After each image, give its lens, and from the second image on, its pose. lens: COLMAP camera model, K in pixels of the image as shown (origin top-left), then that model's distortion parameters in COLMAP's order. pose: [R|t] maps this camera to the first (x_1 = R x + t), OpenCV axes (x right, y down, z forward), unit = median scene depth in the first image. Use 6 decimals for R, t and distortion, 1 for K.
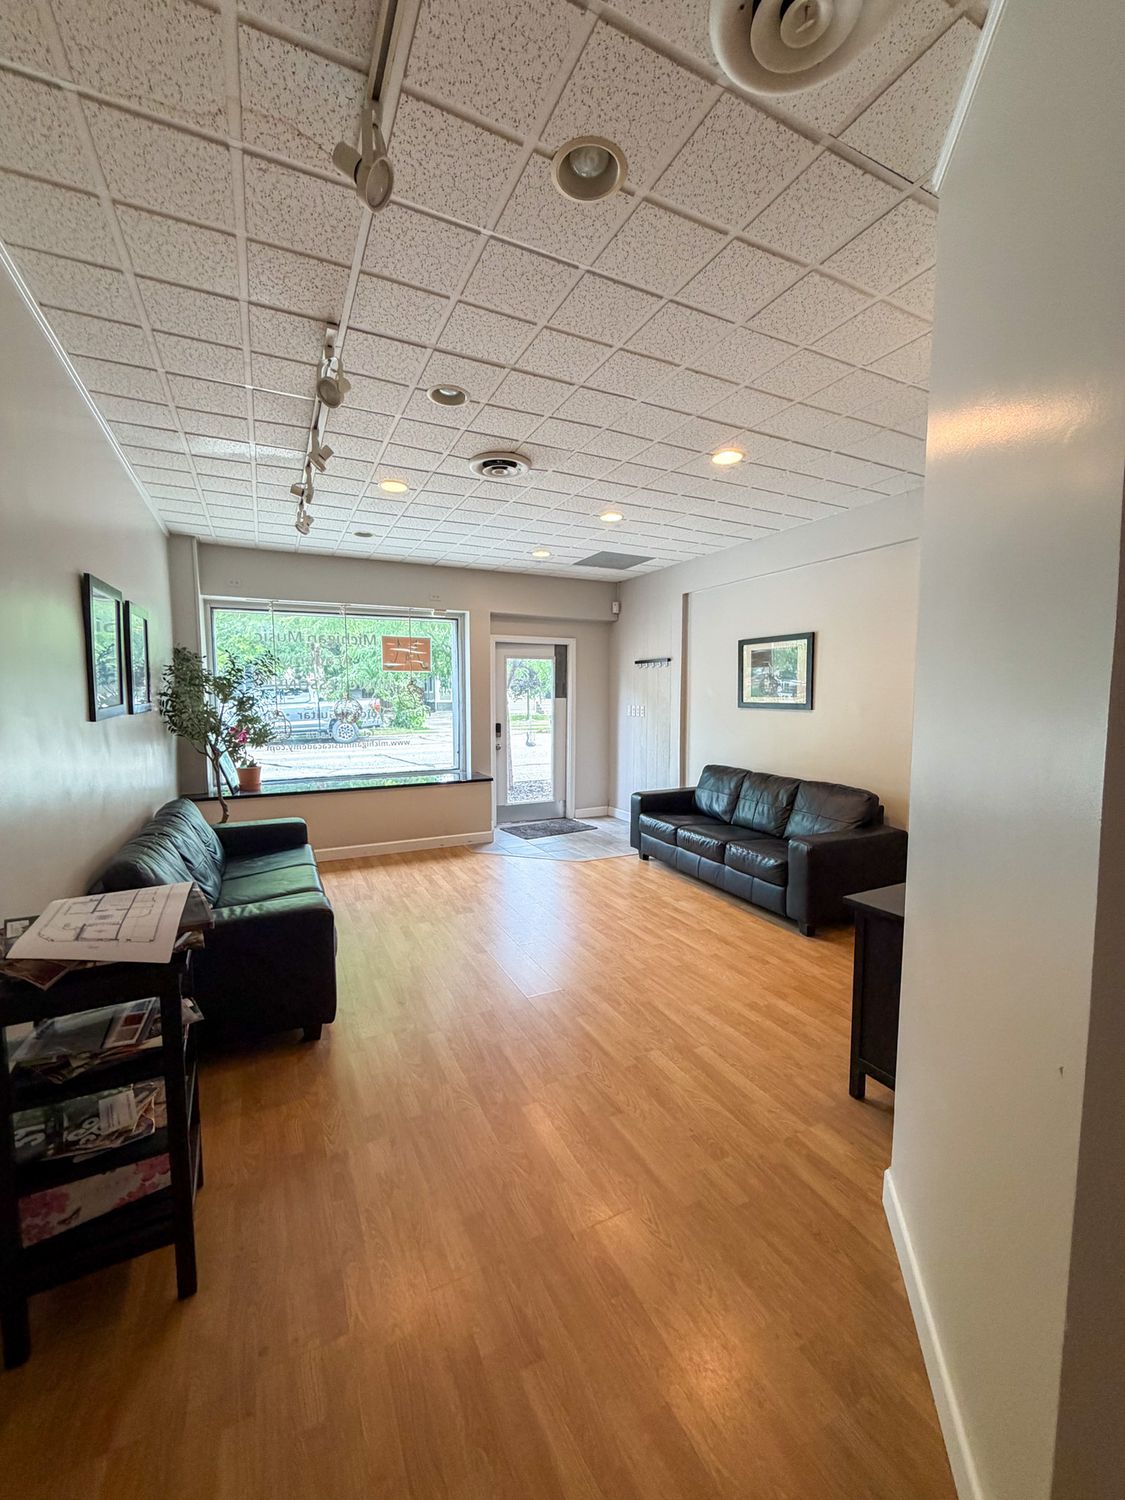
lens RADIAL K [[603.8, 0, 567.5], [0, 603.8, 743.1], [0, 0, 1]] dist [0.000337, 0.000014]
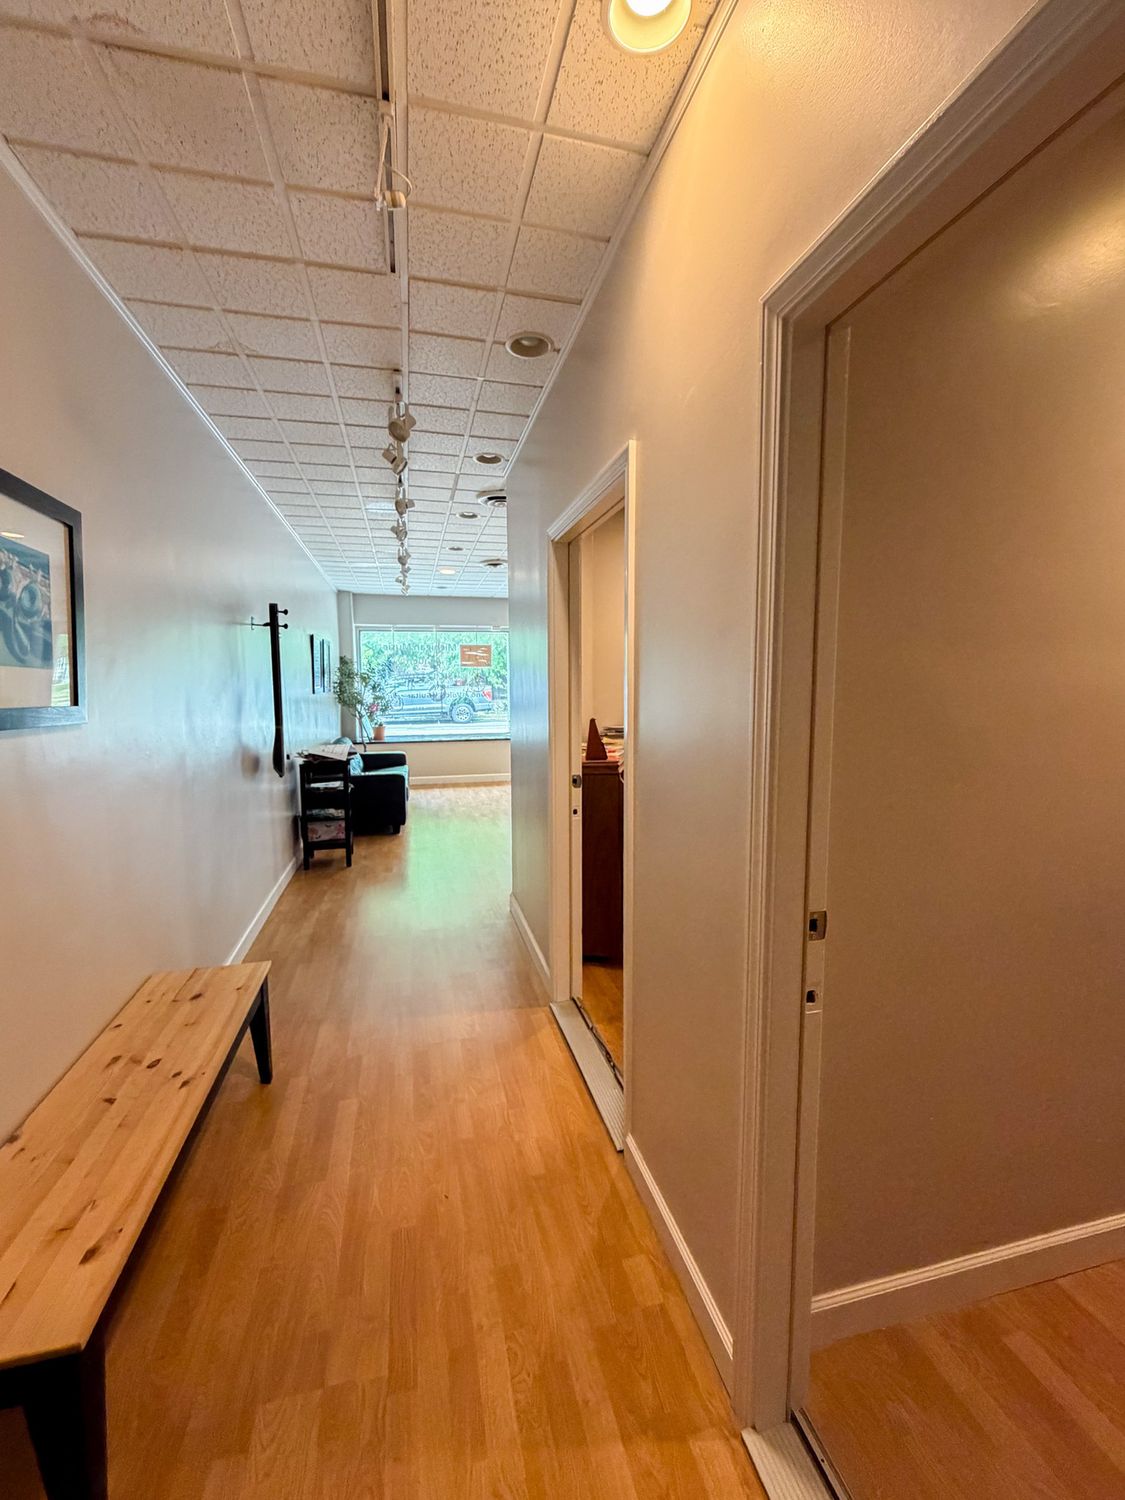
lens RADIAL K [[603.8, 0, 552.9], [0, 603.8, 746.1], [0, 0, 1]] dist [0.000337, 0.000014]
pose [[0.975016, 0.022643, -0.220976, 0.383188], [-0.016958, 0.999475, 0.027592, 0.049210], [0.221484, -0.023155, 0.974889, -0.641437]]
